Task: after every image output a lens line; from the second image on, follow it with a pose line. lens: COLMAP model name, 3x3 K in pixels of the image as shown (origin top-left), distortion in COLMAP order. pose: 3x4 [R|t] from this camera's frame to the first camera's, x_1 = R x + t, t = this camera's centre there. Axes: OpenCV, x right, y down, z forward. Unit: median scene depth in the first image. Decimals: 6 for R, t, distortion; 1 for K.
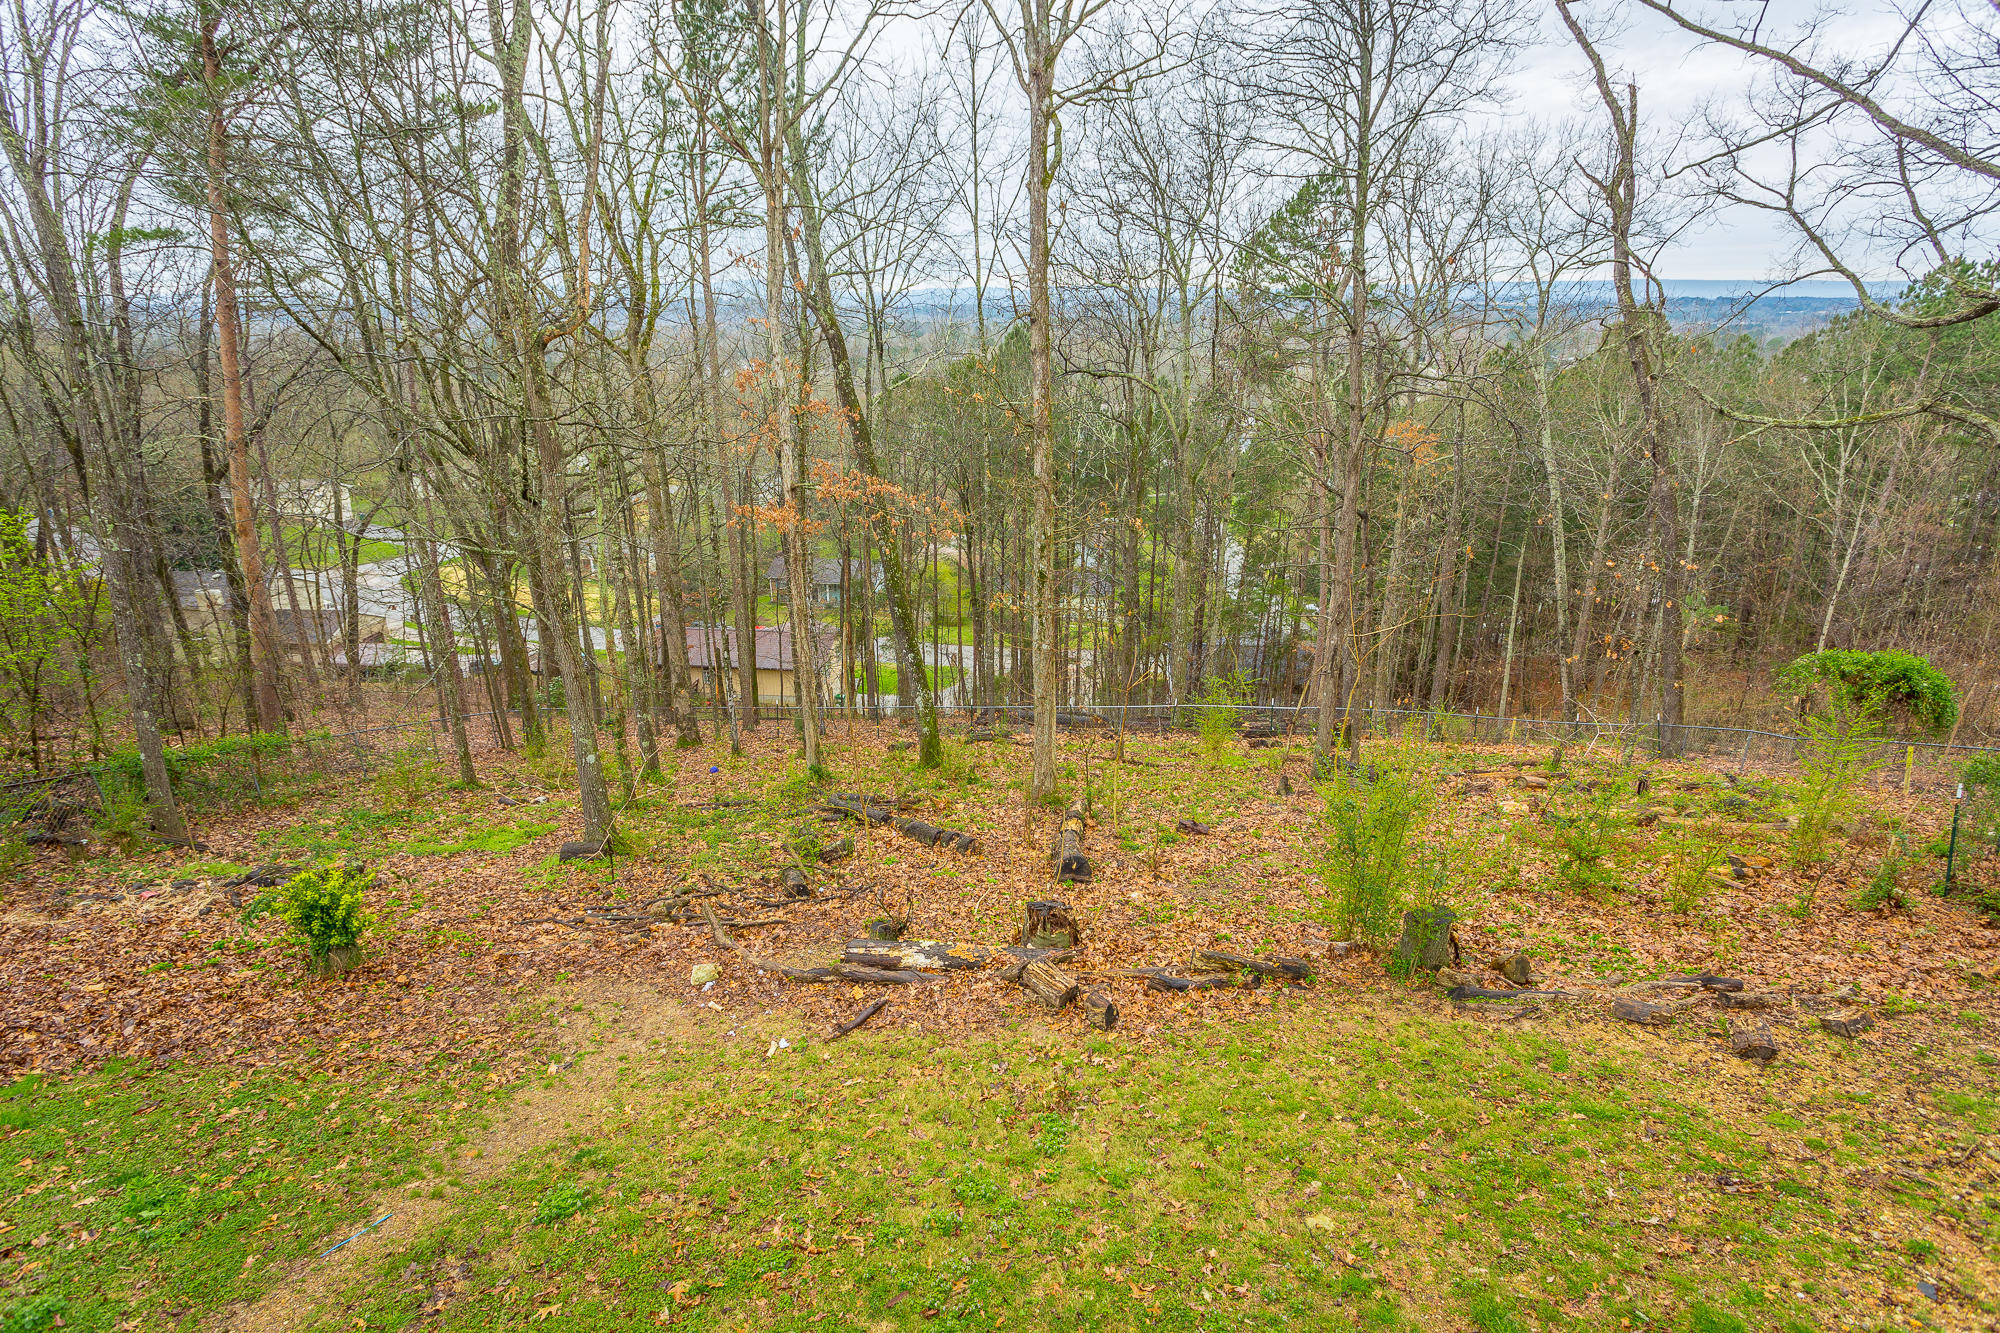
lens RADIAL K [[972.3, 0, 990.1], [0, 972.3, 659.8], [0, 0, 1]] dist [-0.016491, 0.008624]
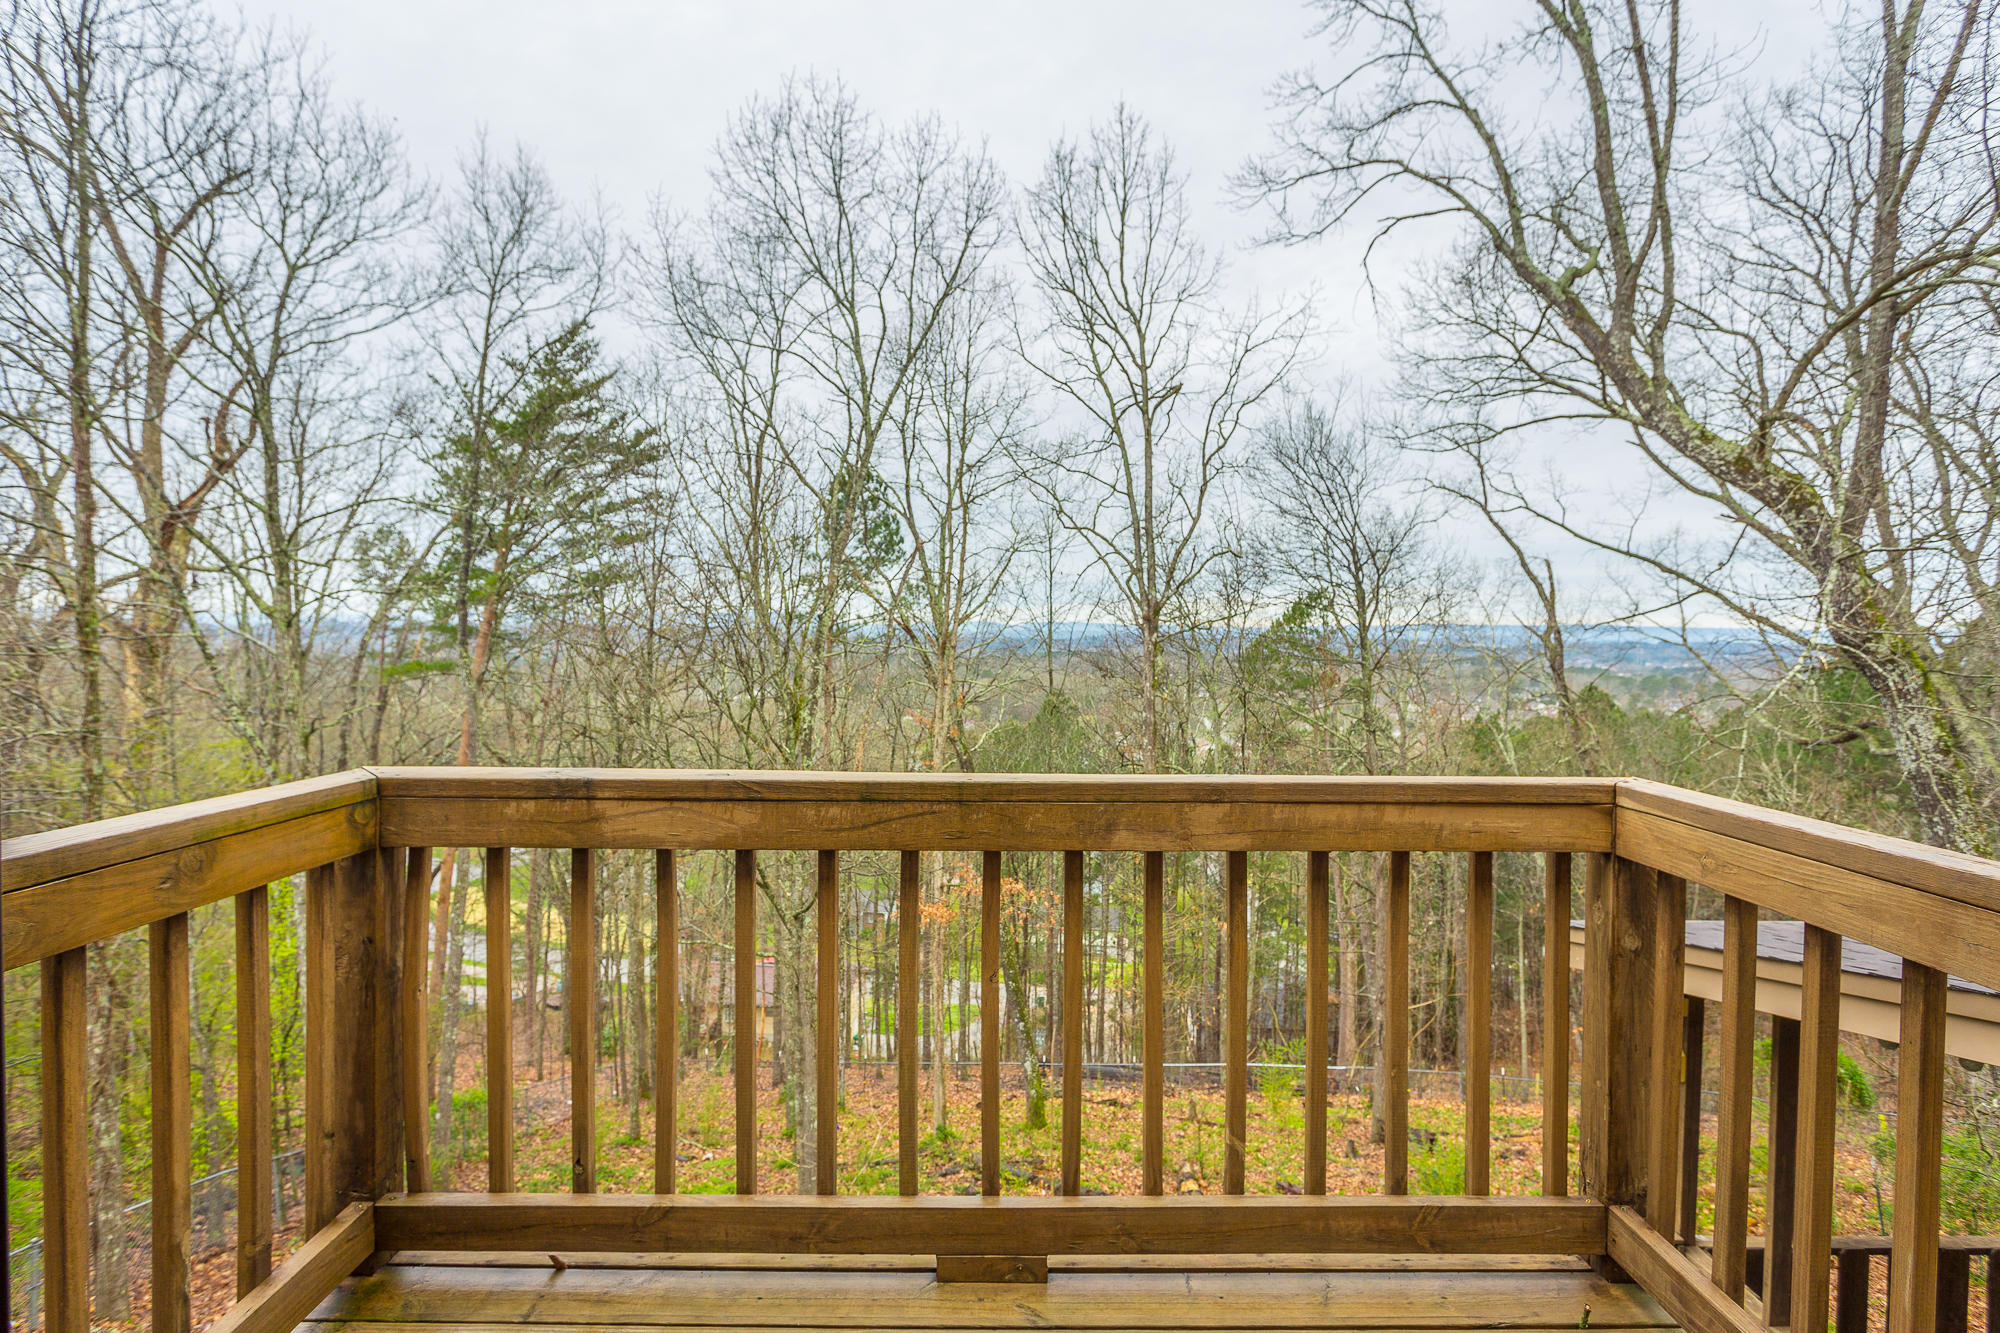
lens RADIAL K [[972.3, 0, 990.1], [0, 972.3, 659.8], [0, 0, 1]] dist [-0.016491, 0.008624]
pose [[0.999835, 0.014882, 0.010455, -0.114222], [-0.010769, 0.947649, -0.319132, -0.038705], [-0.014657, 0.318967, 0.947652, -0.211510]]
